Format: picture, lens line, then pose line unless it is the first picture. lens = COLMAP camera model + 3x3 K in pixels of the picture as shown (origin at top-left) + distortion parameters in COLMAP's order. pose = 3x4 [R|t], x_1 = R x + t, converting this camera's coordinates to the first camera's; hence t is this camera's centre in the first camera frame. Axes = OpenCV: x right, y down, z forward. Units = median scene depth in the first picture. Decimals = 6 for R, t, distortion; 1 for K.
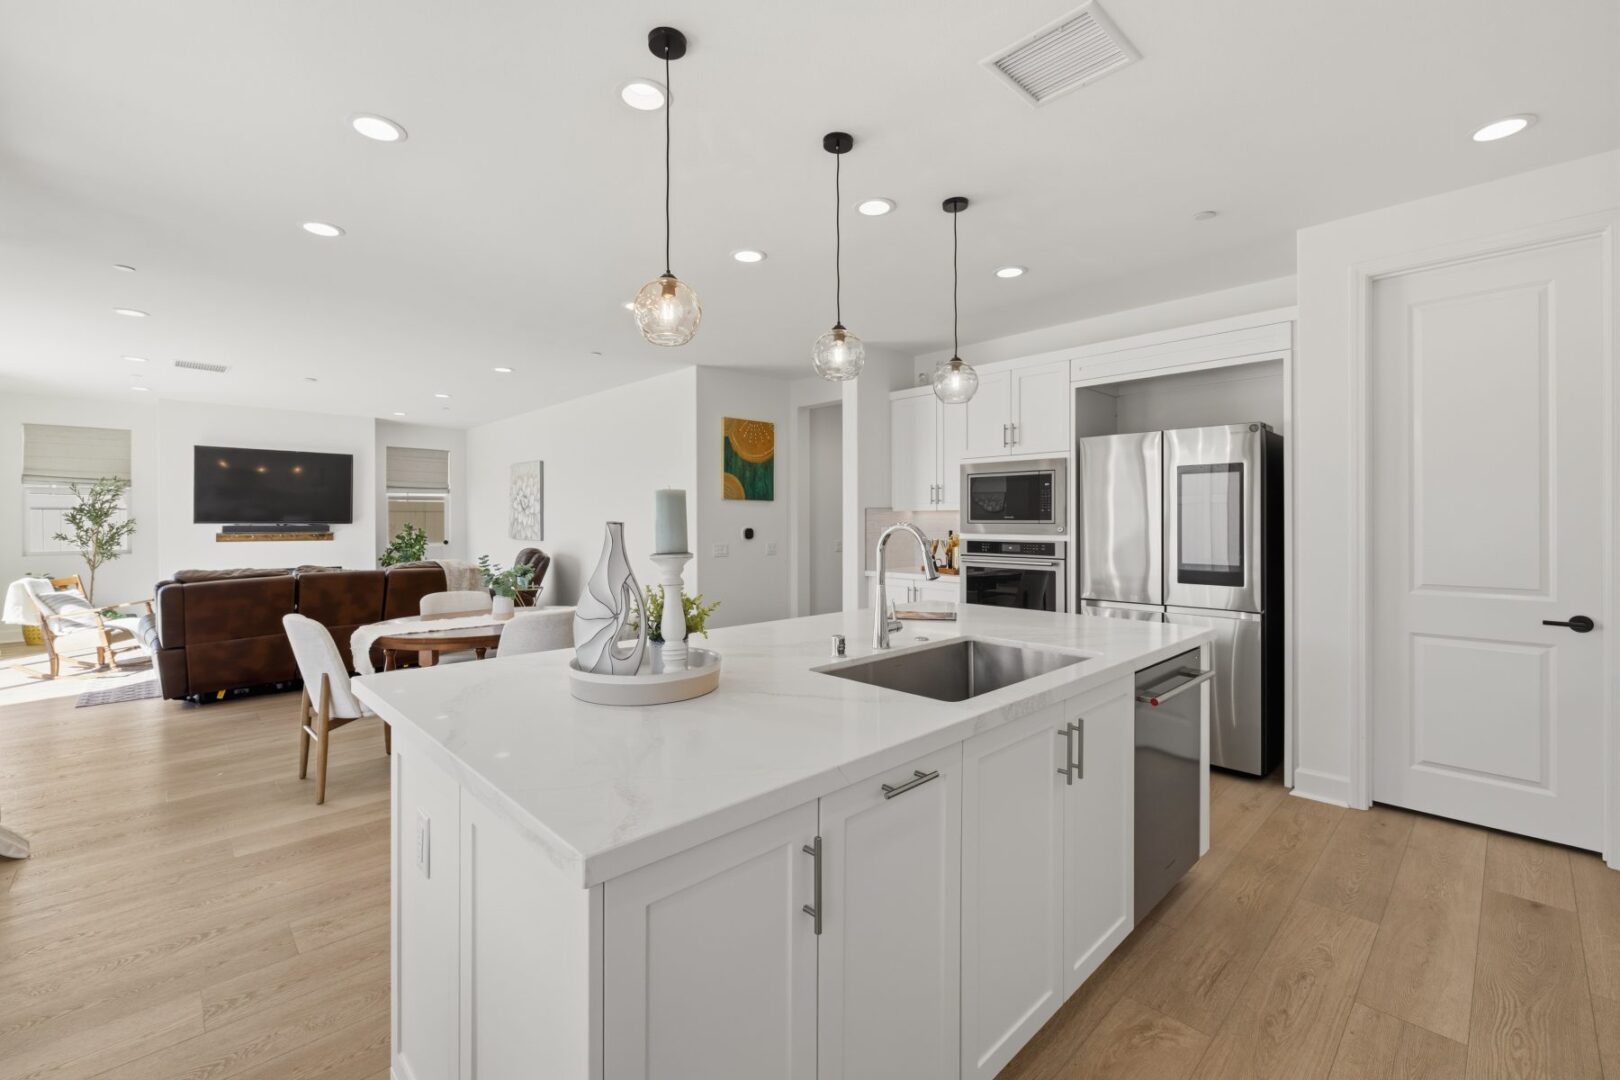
lens RADIAL K [[685.5, 0, 806.7], [0, 685.5, 517.4], [0, 0, 1]] dist [-0.000166, 0.000144]
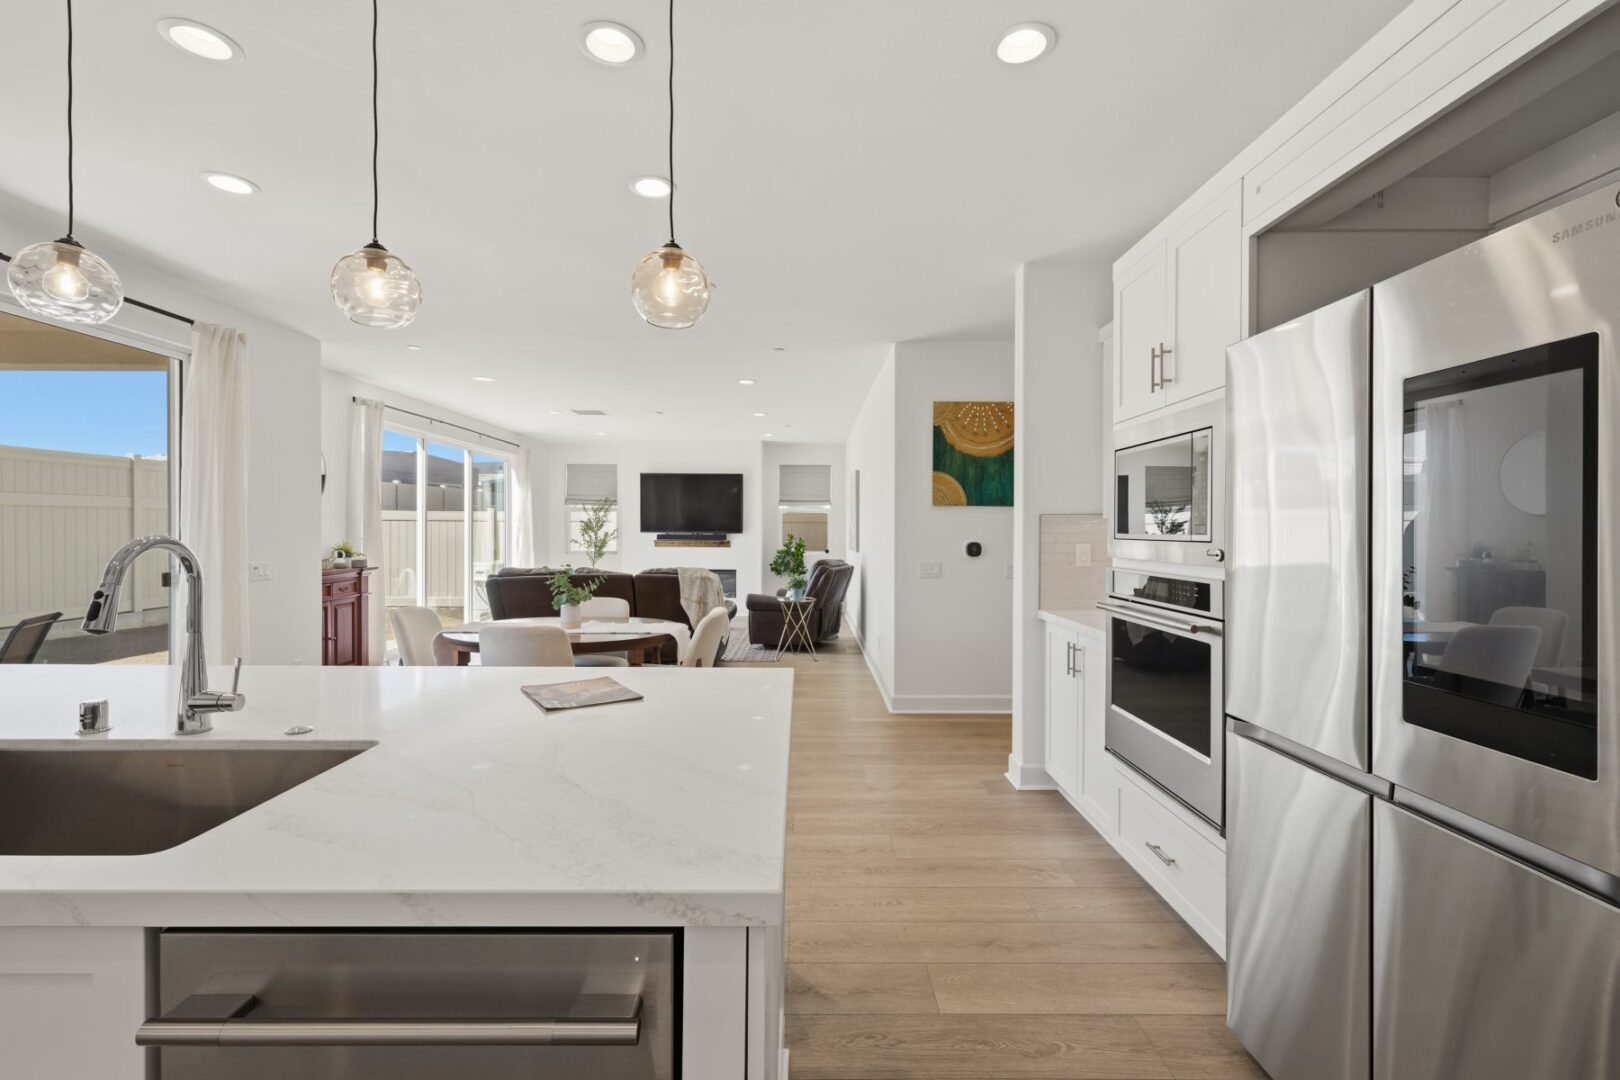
lens RADIAL K [[695.6, 0, 805.1], [0, 695.6, 532.8], [0, 0, 1]] dist [-0.001295, -0.000116]
pose [[0.722352, 0.005963, -0.691500, 0.316400], [-0.001310, 0.999973, 0.007255, -0.000295], [0.691524, -0.004335, 0.722340, 0.303099]]
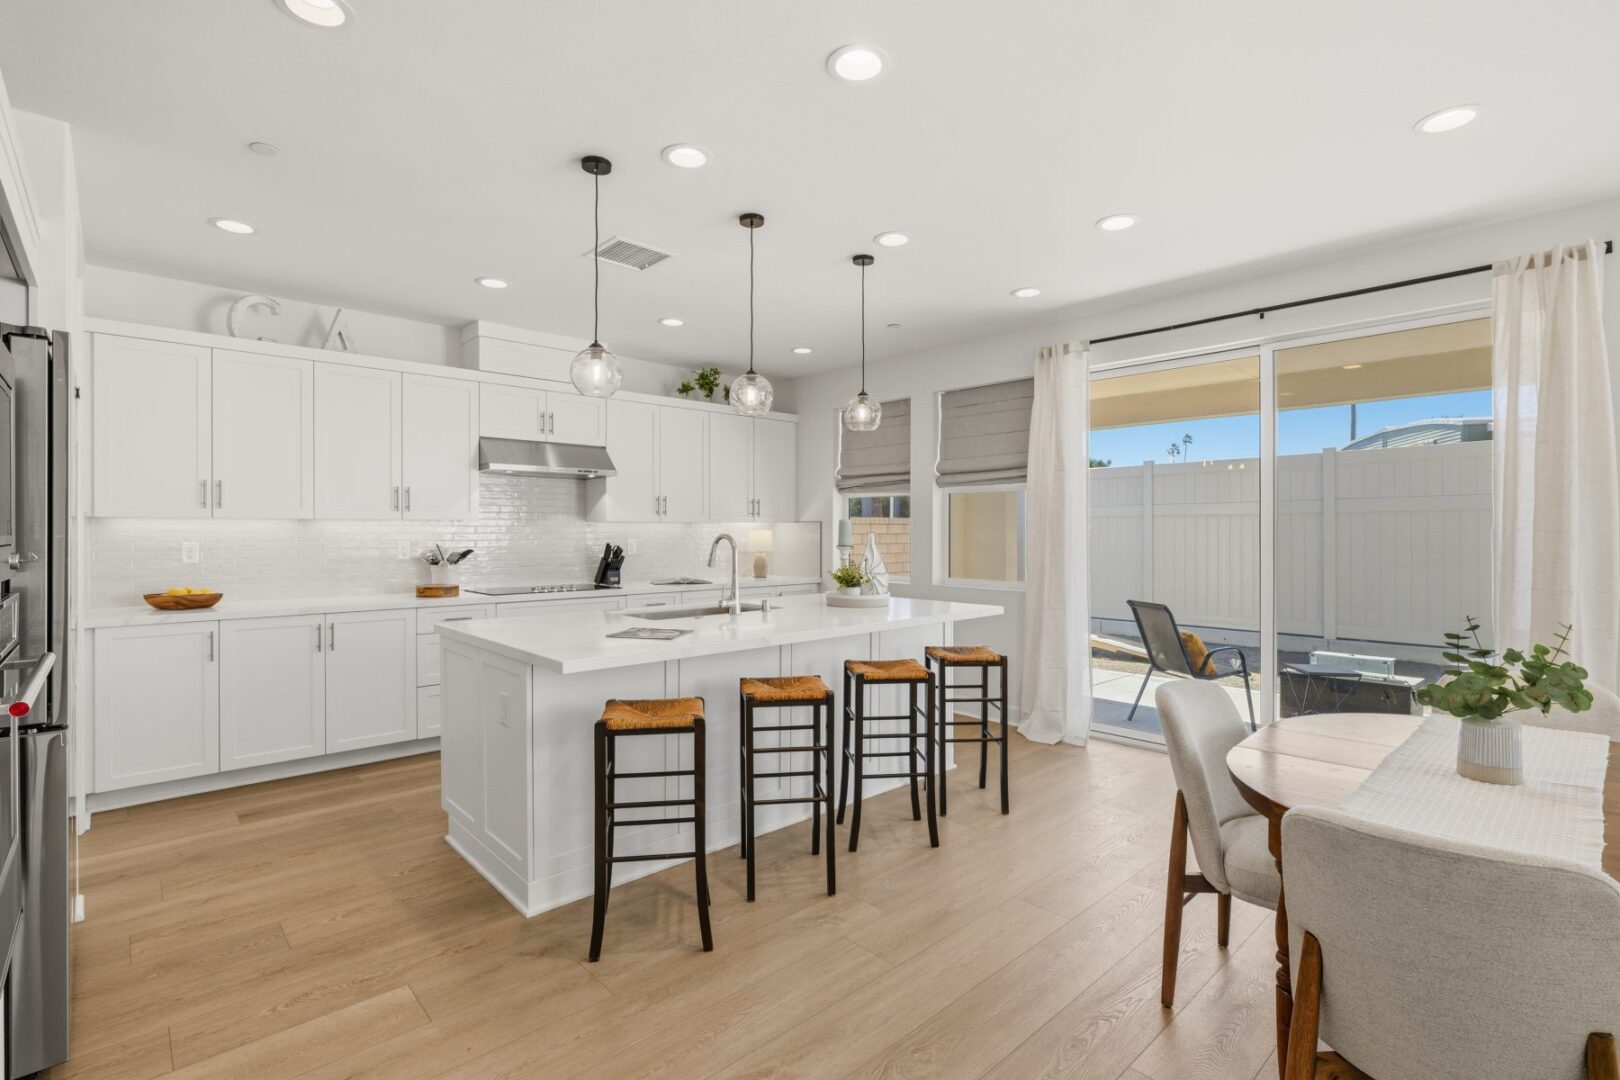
lens RADIAL K [[755.3, 0, 810.4], [0, 755.3, 533.8], [0, 0, 1]] dist [-0.008071, 0.000645]
pose [[-0.999848, 0.000884, 0.017401, -0.030414], [0.000877, 1.000000, -0.000417, 0.002416], [-0.017401, -0.000402, -0.999849, 0.886237]]
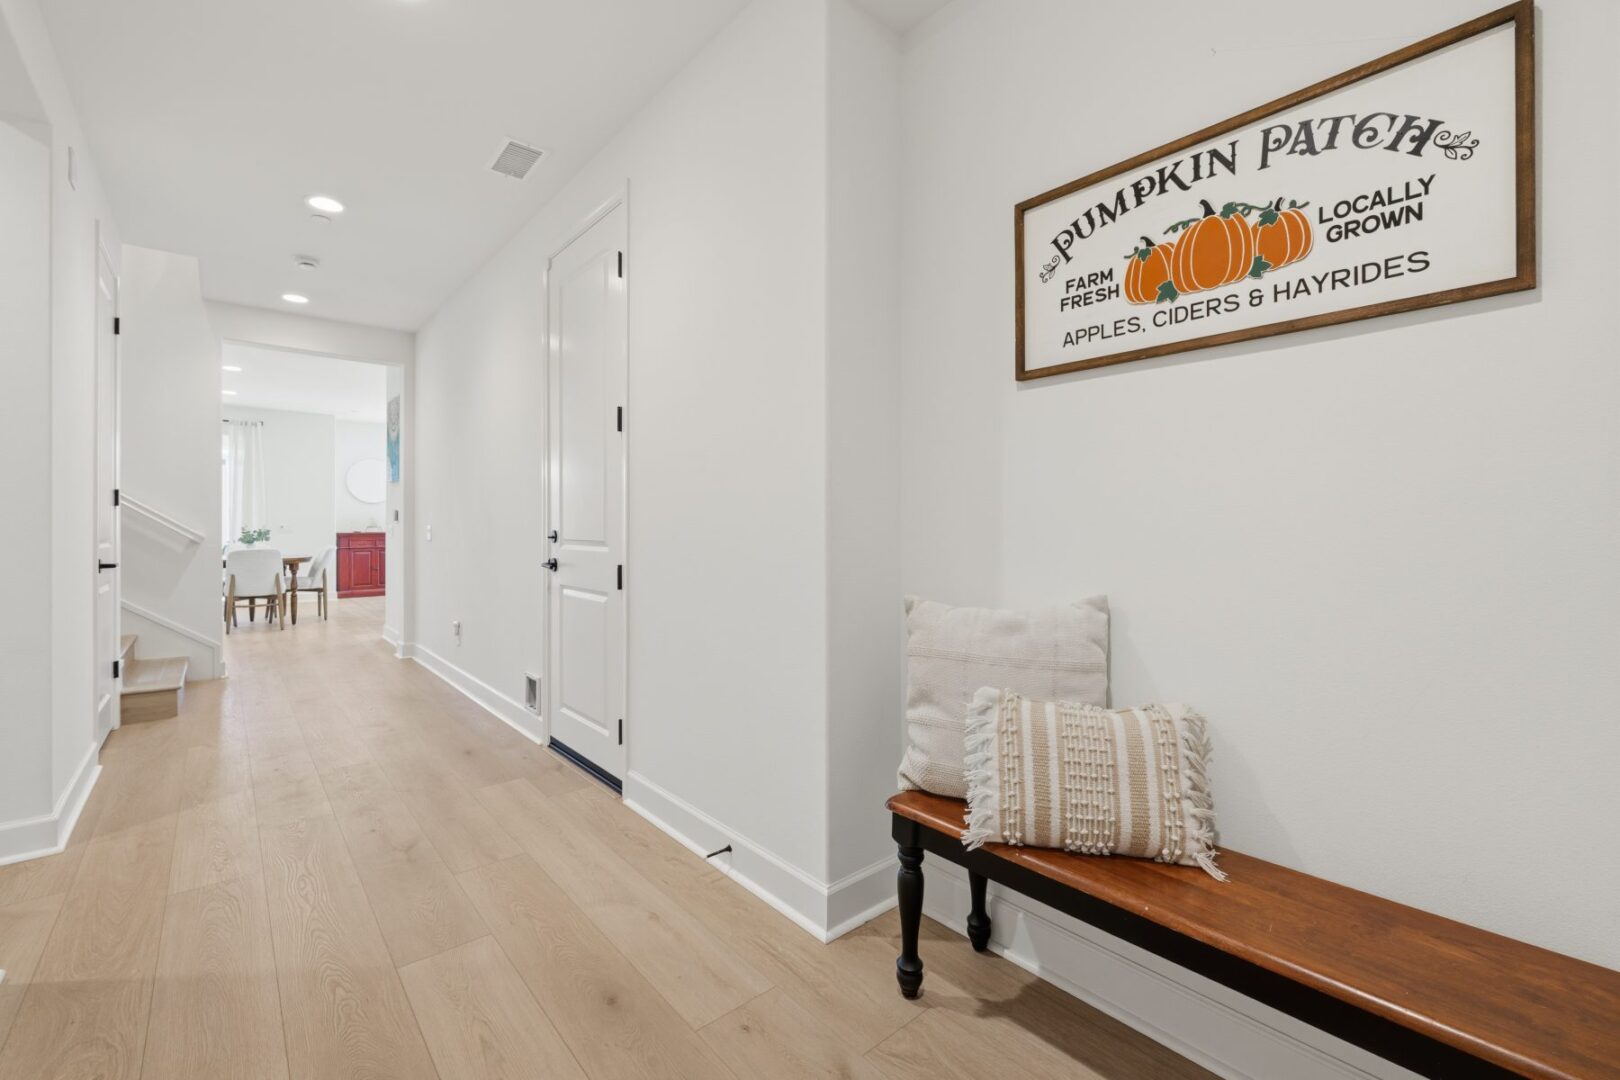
lens RADIAL K [[680.4, 0, 804.9], [0, 680.4, 526.0], [0, 0, 1]] dist [-0.001369, -0.000166]
pose [[-0.054502, -0.003733, -0.998507, 0.818612], [0.003520, 0.999986, -0.003931, 0.044644], [0.998507, -0.003729, -0.054489, 1.604879]]
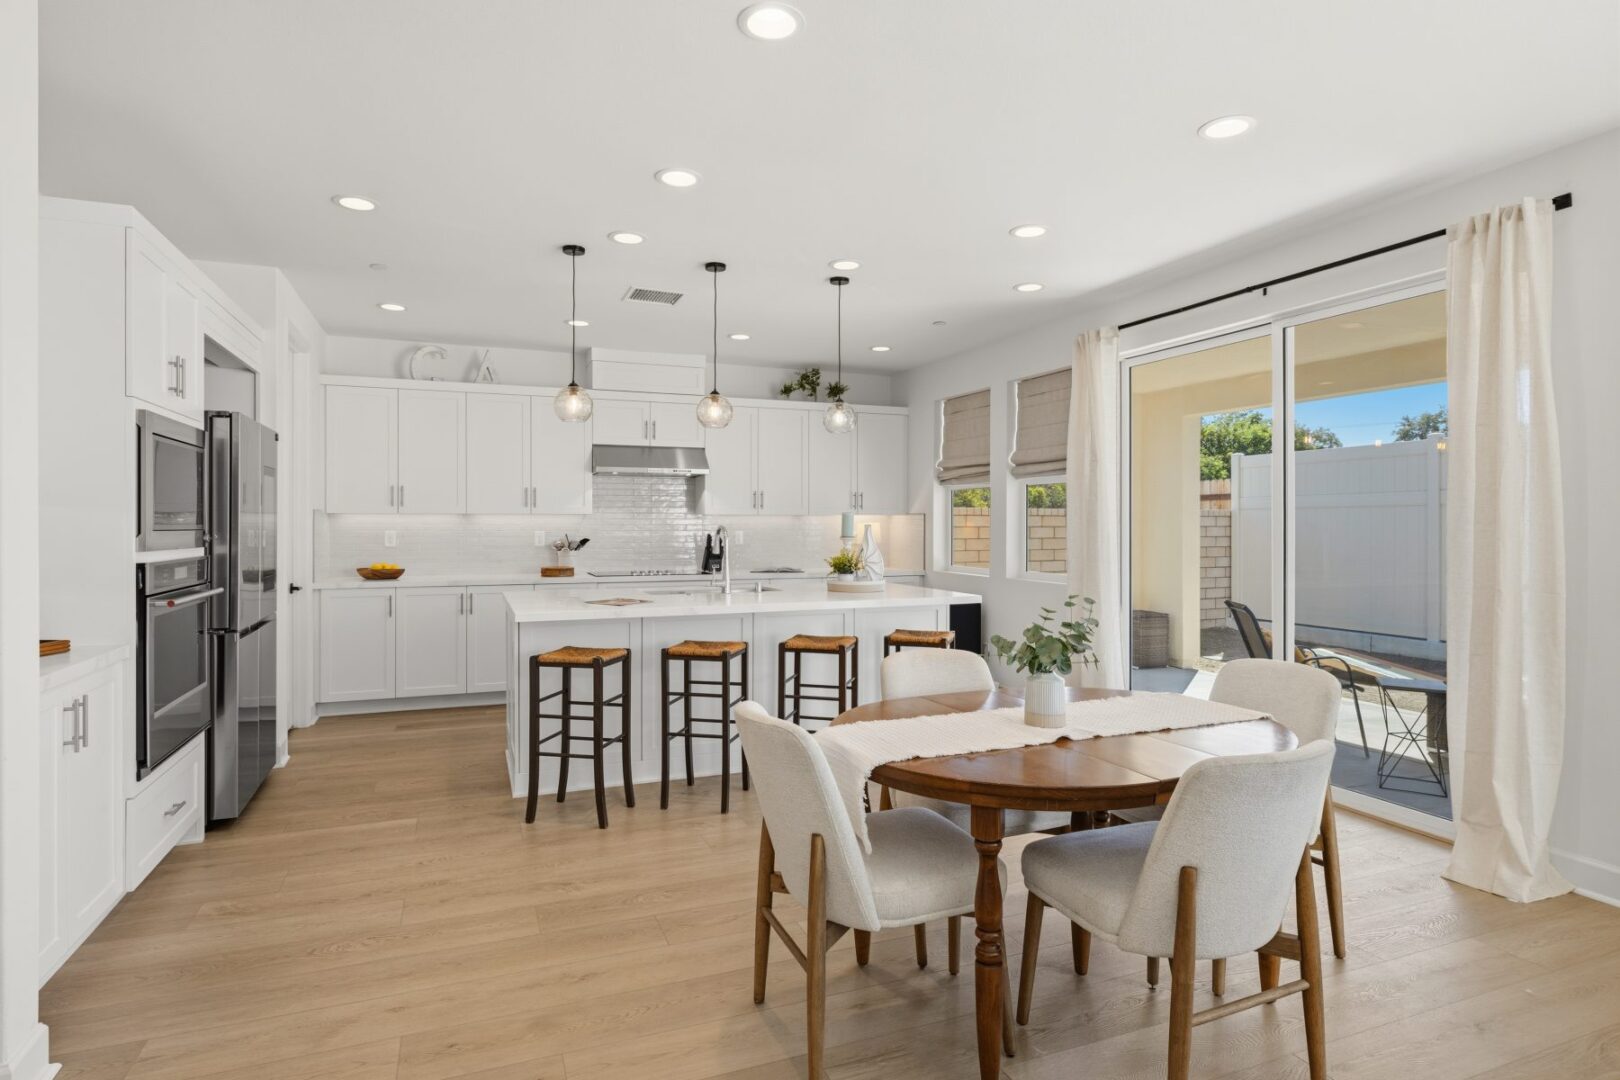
lens RADIAL K [[870.8, 0, 810.3], [0, 870.8, 523.2], [0, 0, 1]] dist [-0.001834, -0.000417]
pose [[-0.927371, -0.000062, 0.374142, -0.319358], [-0.001888, 0.999988, -0.004516, 0.003599], [-0.374137, -0.004895, -0.927360, 1.008661]]
